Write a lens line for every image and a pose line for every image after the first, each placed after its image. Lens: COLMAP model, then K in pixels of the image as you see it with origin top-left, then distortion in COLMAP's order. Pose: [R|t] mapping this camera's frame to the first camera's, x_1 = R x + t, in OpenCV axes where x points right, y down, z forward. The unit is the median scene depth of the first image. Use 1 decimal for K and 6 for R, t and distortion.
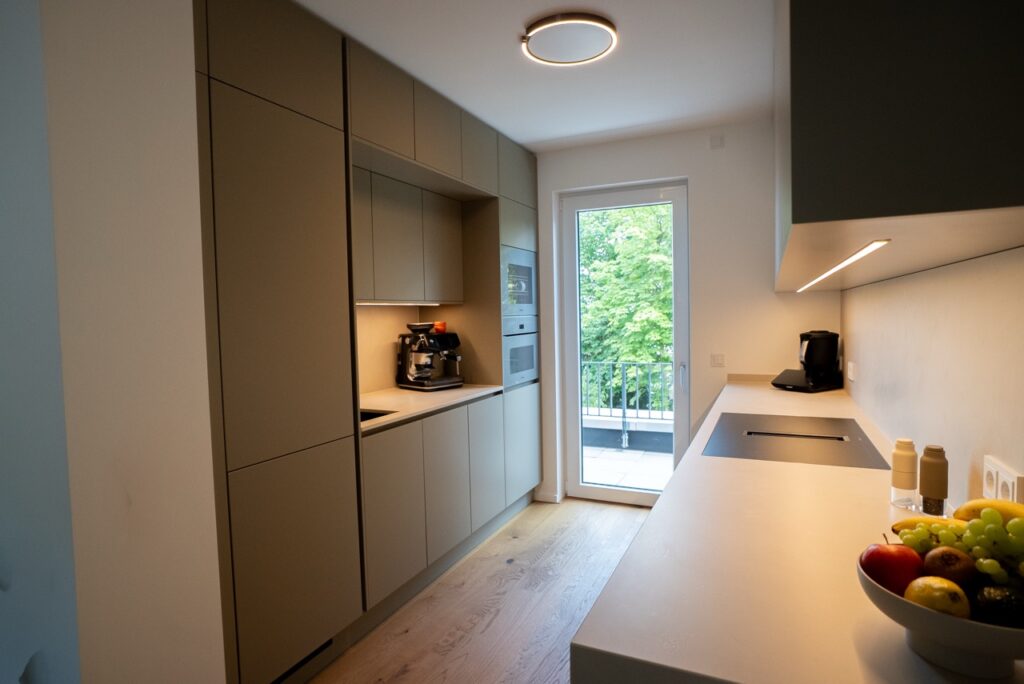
lens RADIAL K [[545.9, 0, 496.8], [0, 545.9, 343.6], [0, 0, 1]] dist [-0.031085, 0.000105]
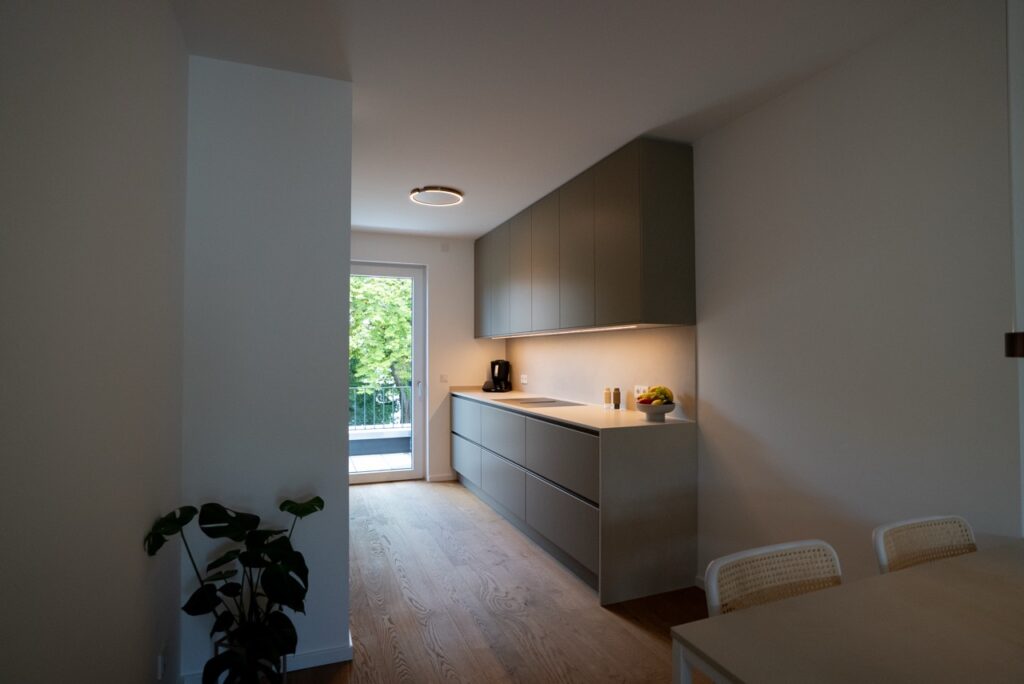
lens RADIAL K [[538.6, 0, 494.3], [0, 538.6, 360.4], [0, 0, 1]] dist [-0.032478, 0.000805]
pose [[0.683762, 0.013632, 0.729578, -0.873306], [0.024773, 0.998815, -0.041880, 0.061872], [-0.729285, 0.046710, 0.682614, -0.290306]]
